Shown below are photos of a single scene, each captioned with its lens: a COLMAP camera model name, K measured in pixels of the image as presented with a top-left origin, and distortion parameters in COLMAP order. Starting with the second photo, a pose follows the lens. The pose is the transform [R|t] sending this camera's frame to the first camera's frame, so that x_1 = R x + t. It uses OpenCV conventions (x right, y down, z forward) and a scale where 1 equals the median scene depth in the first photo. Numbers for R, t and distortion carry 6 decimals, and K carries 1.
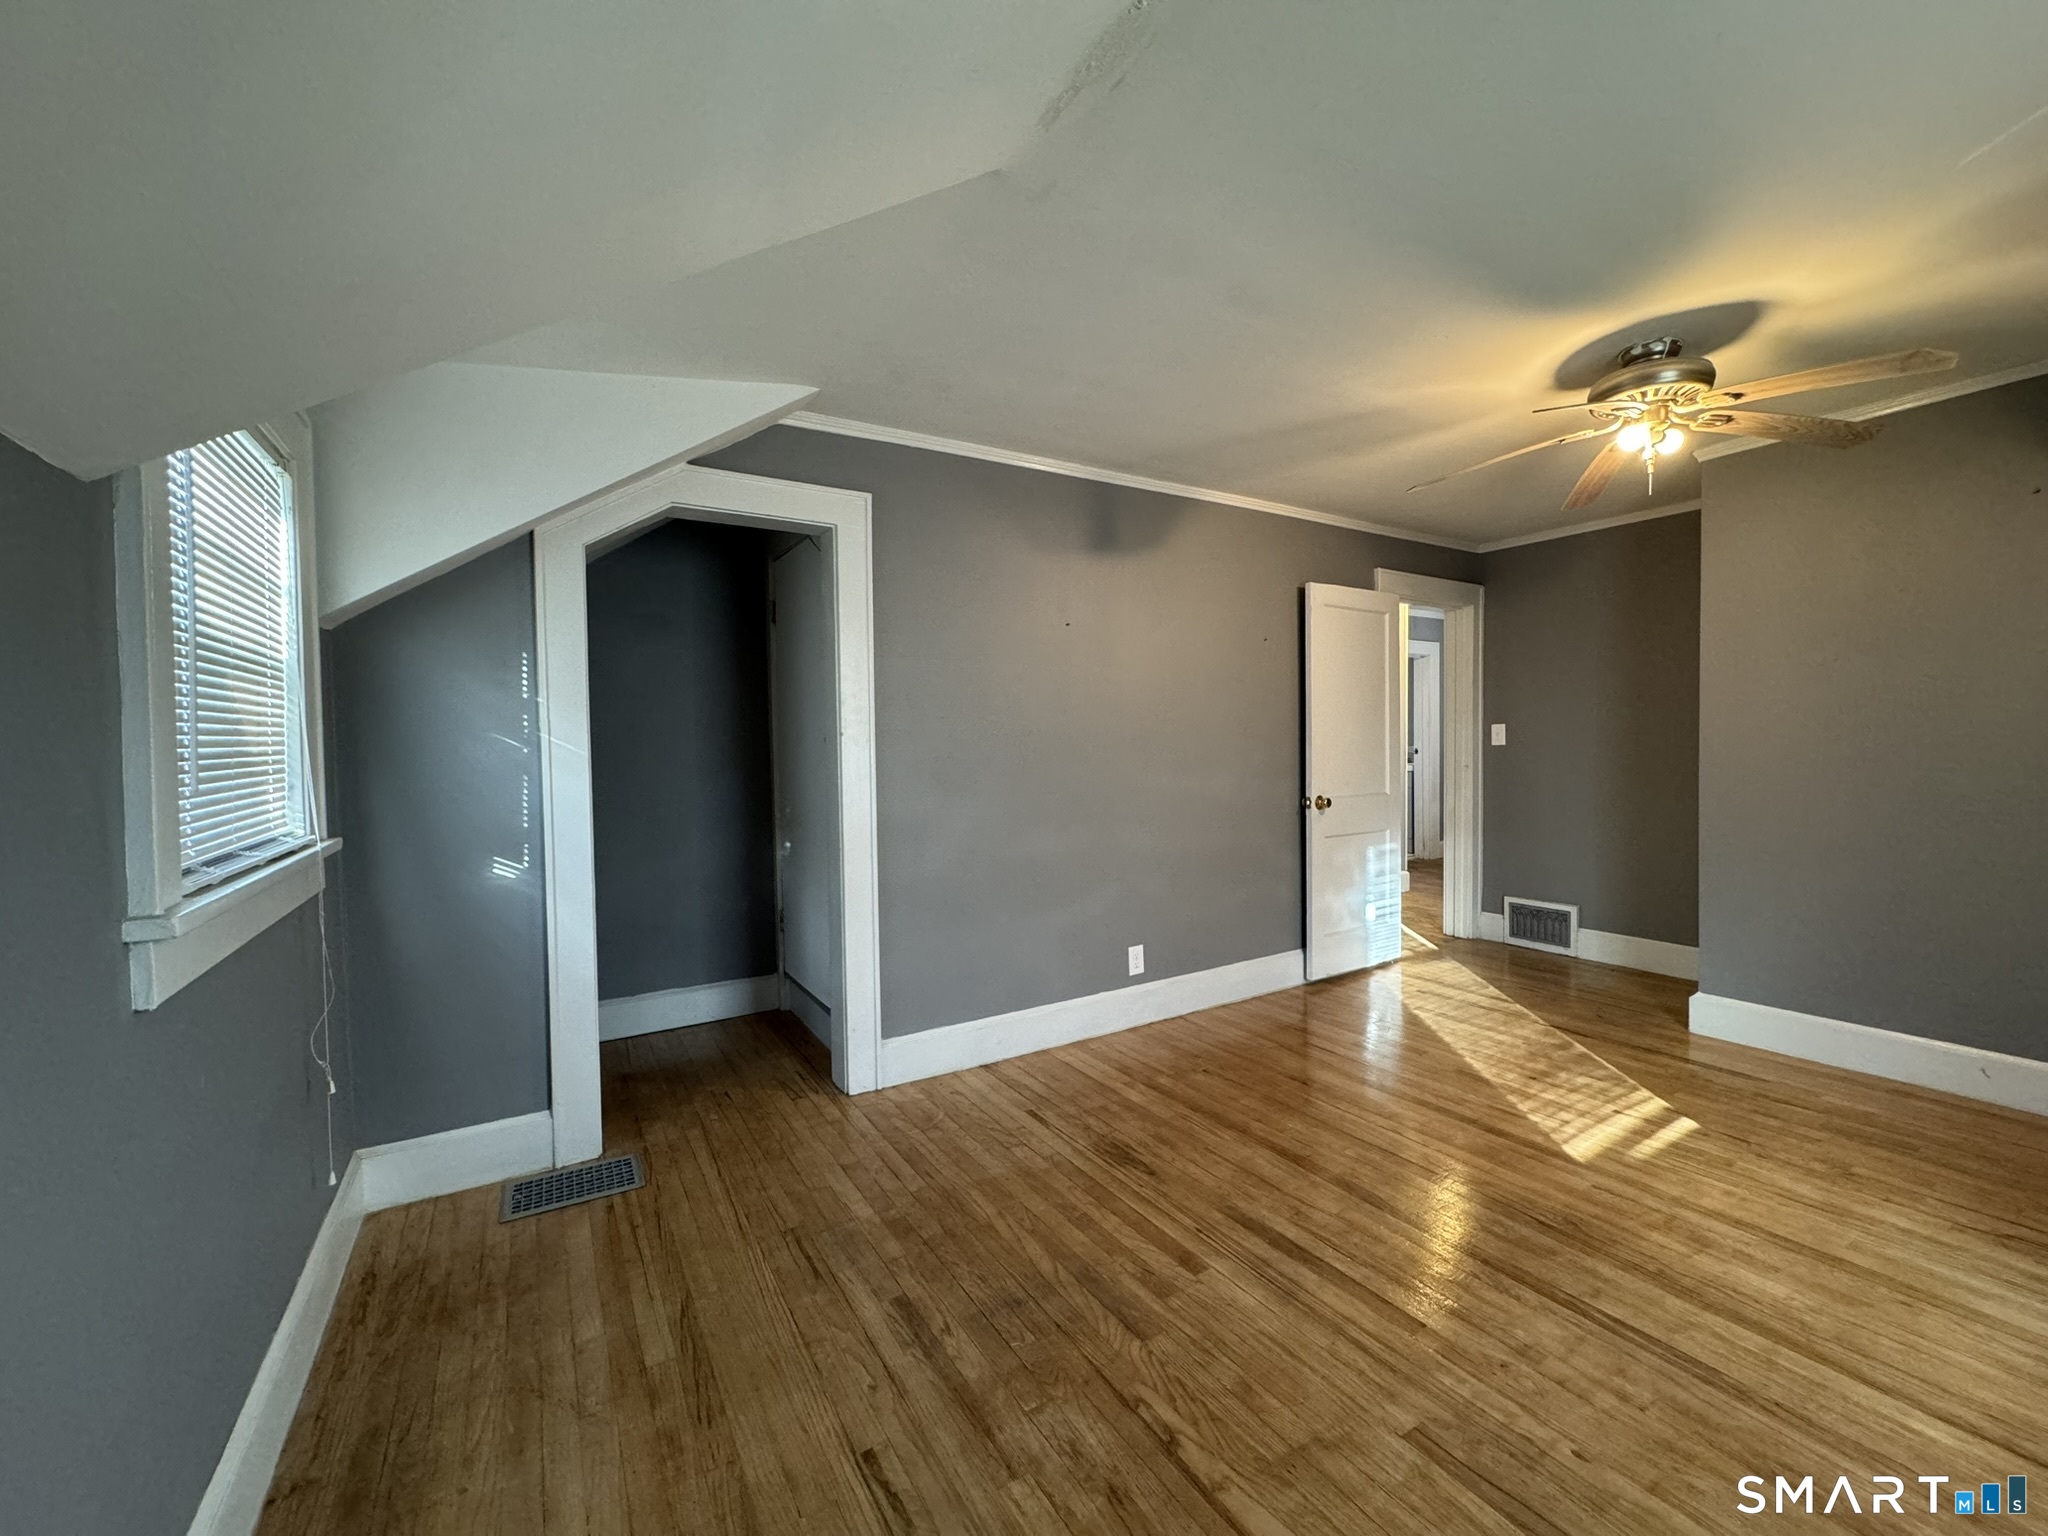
lens RADIAL K [[814.5, 0, 1023.4], [0, 814.5, 764.6], [0, 0, 1]] dist [-0.003598, -0.000053]
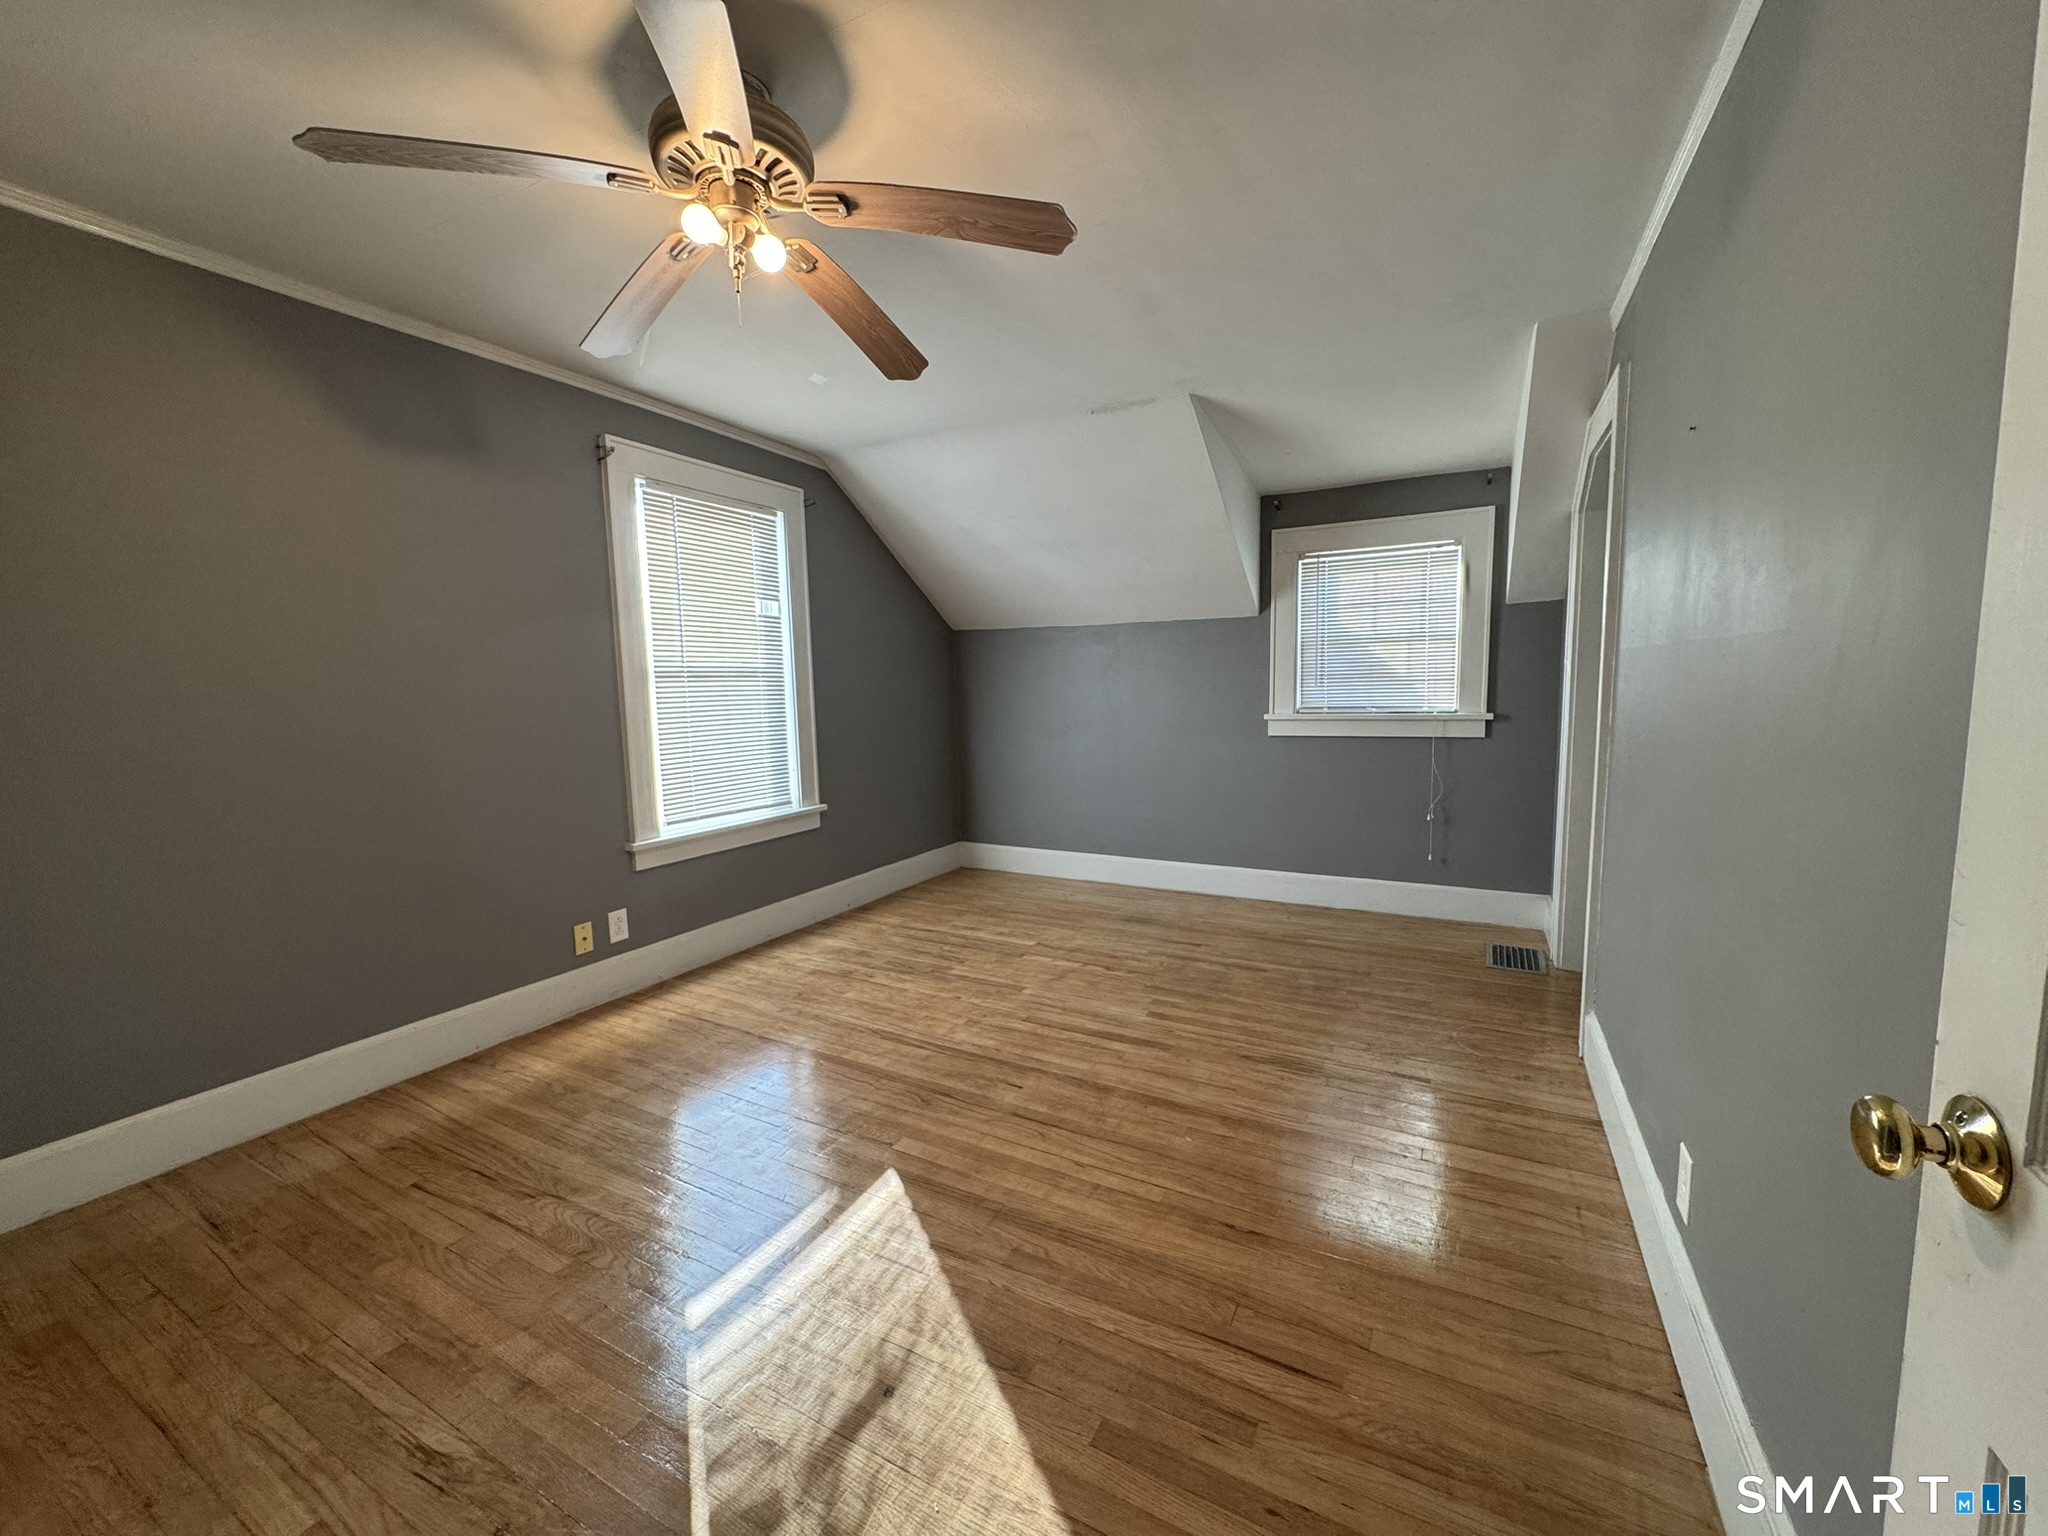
lens RADIAL K [[814.5, 0, 1020.0], [0, 814.5, 768.6], [0, 0, 1]] dist [-0.003598, -0.000053]
pose [[-0.863794, 0.087175, -0.496246, 0.948906], [0.021038, 0.990300, 0.137345, -0.062071], [0.503405, 0.108198, -0.857249, 1.749718]]
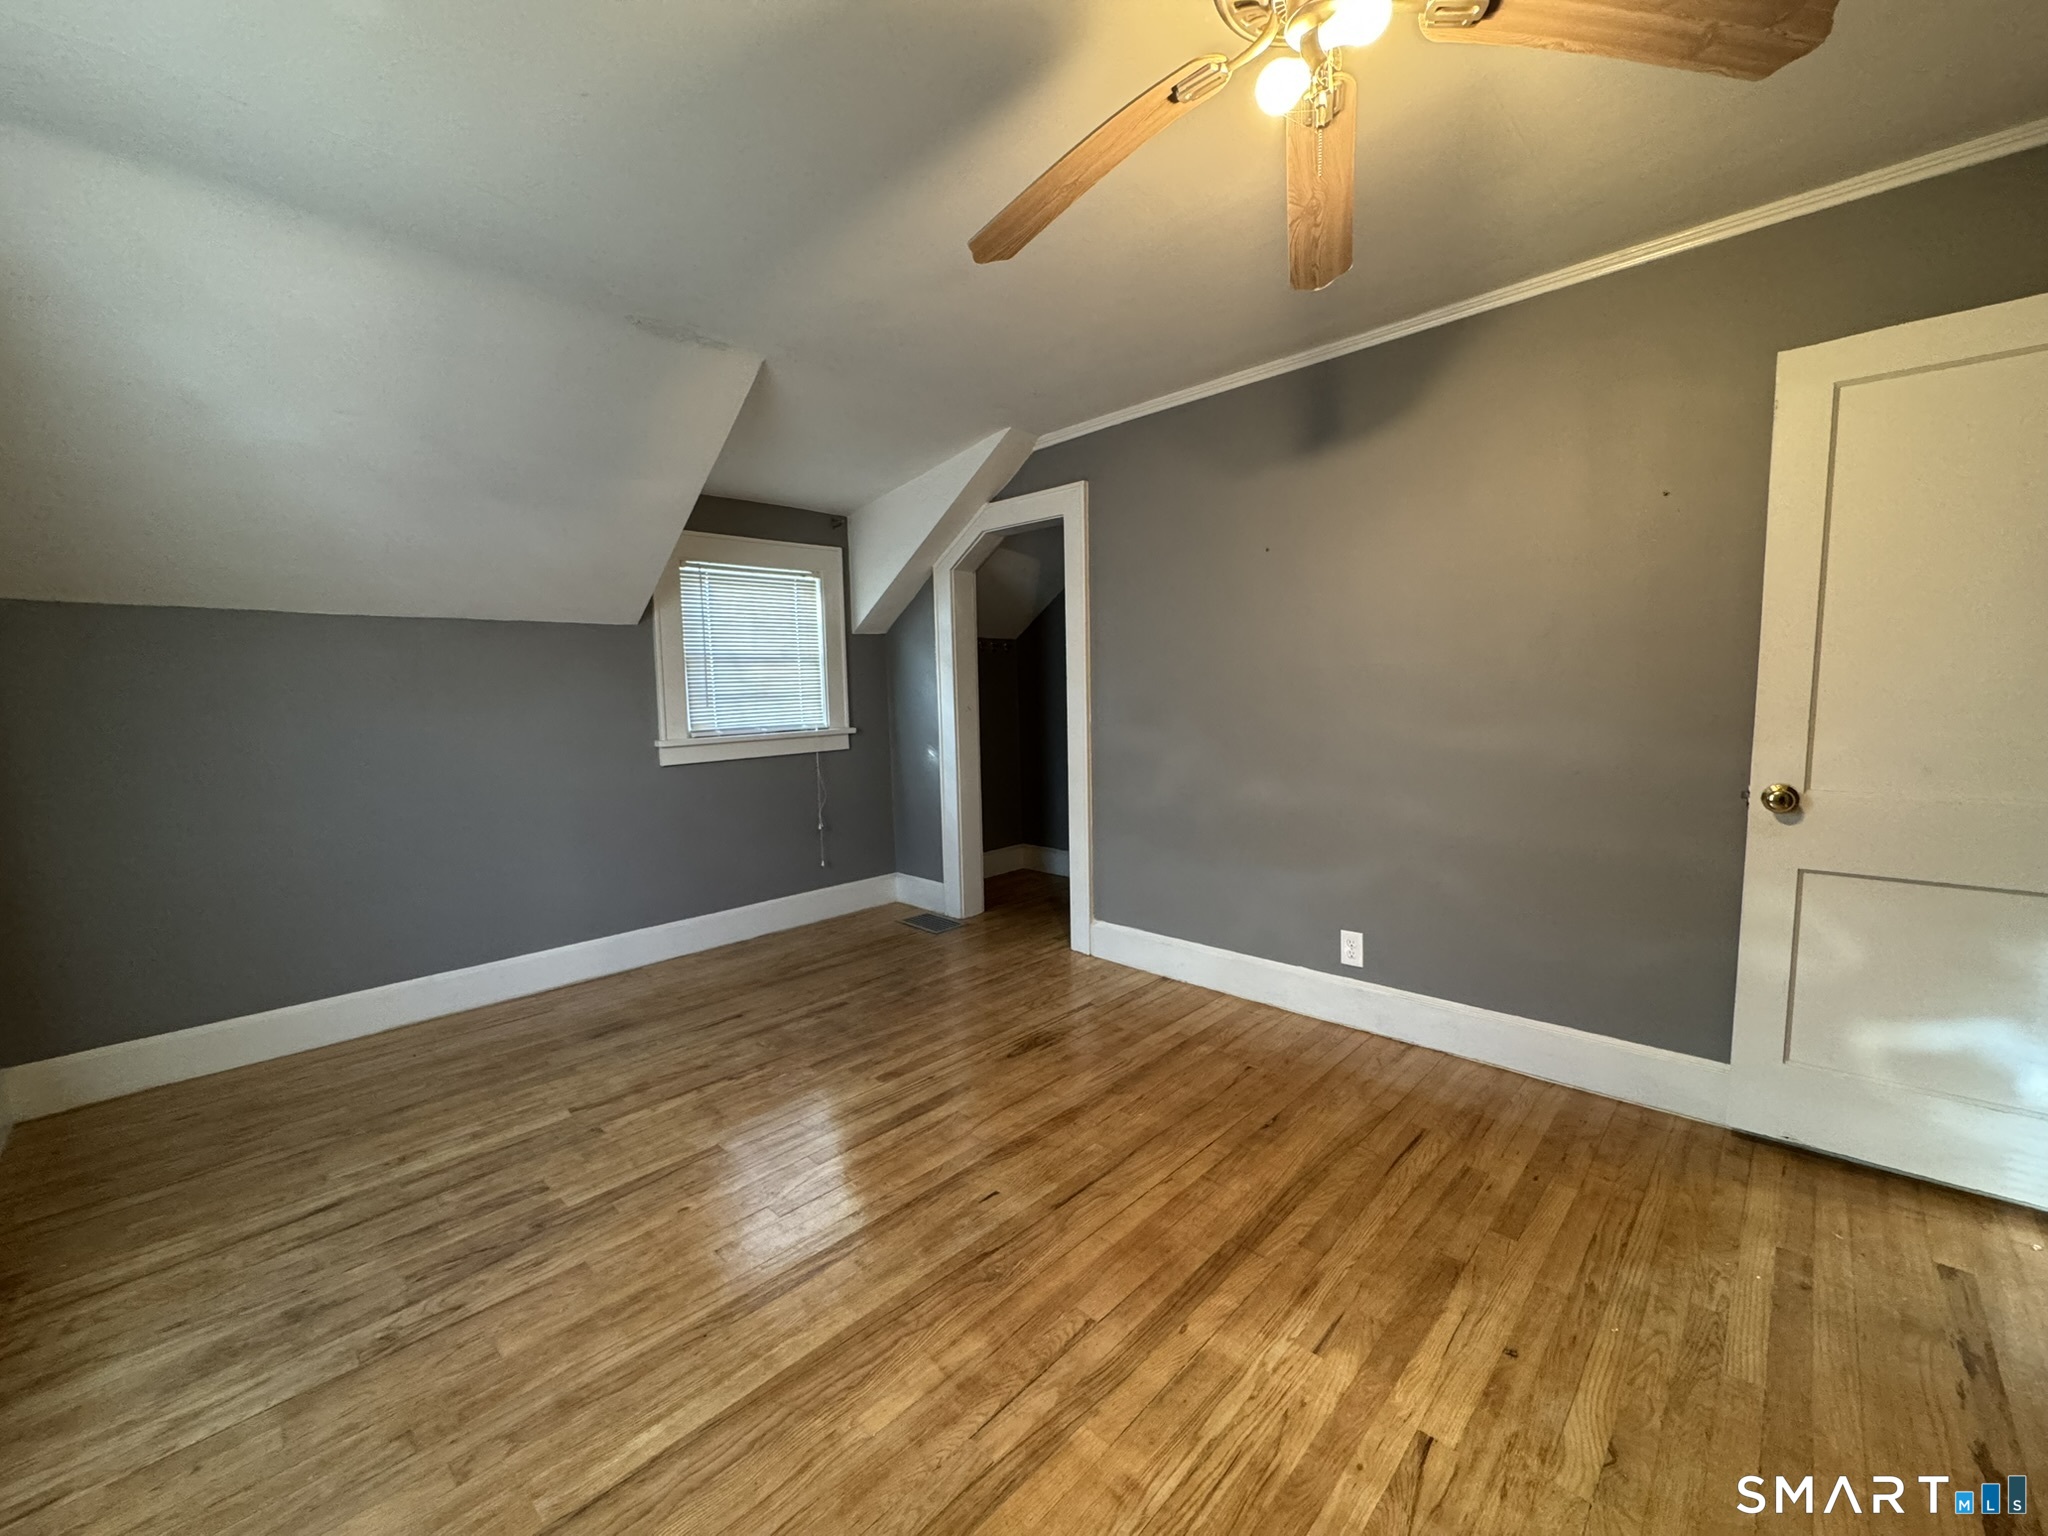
lens RADIAL K [[814.5, 0, 1024.6], [0, 814.5, 769.3], [0, 0, 1]] dist [-0.003598, -0.000053]
pose [[0.252399, 0.108008, -0.961576, 1.235699], [-0.005369, 0.993892, 0.110229, -0.041686], [0.967608, -0.022658, 0.251437, 0.720944]]
